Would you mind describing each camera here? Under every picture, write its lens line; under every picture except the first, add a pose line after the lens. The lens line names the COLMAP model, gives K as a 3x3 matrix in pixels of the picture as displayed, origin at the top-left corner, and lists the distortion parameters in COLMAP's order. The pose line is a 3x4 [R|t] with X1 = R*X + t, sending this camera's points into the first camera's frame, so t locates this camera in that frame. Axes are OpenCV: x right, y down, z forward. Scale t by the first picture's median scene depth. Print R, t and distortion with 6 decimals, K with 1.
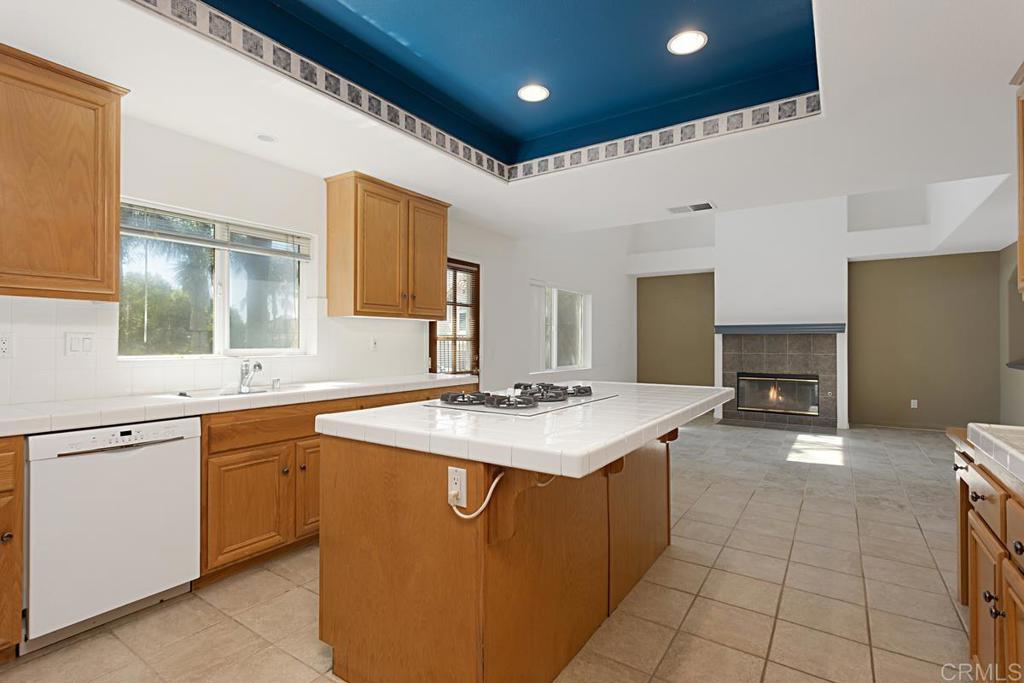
lens RADIAL K [[483.6, 0, 518.9], [0, 483.6, 339.3], [0, 0, 1]] dist [0.007977, 0.000604]
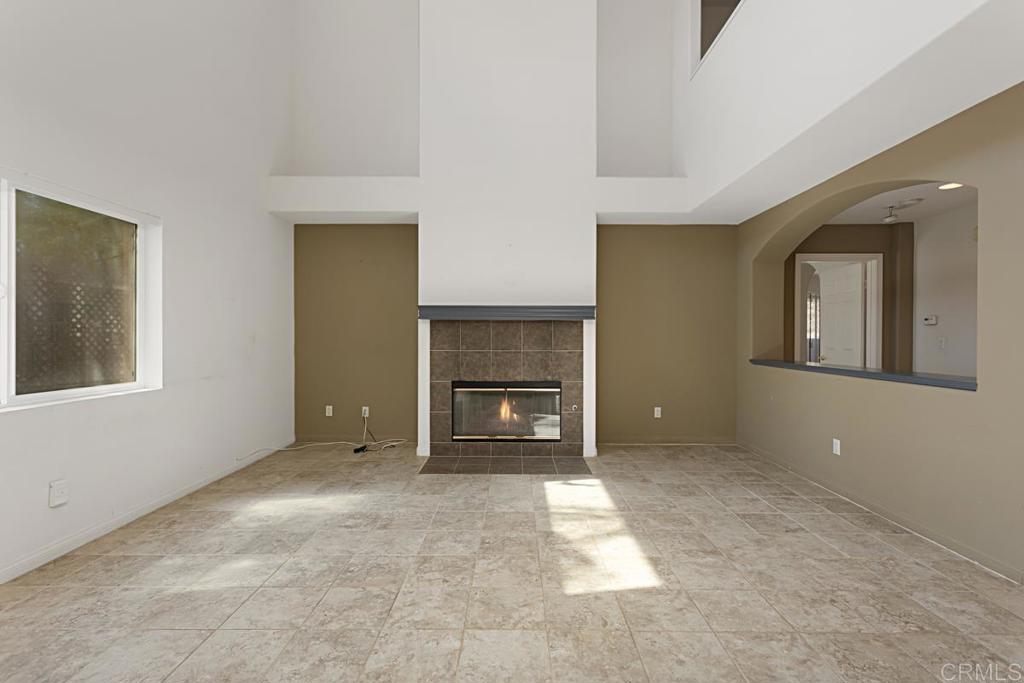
lens RADIAL K [[486.1, 0, 509.2], [0, 486.1, 339.5], [0, 0, 1]] dist [0.003884, 0.000578]
pose [[0.841553, -0.002301, 0.540170, 0.180099], [-0.004992, 0.999915, 0.012037, 0.006641], [-0.540152, -0.012827, 0.841470, 0.448891]]
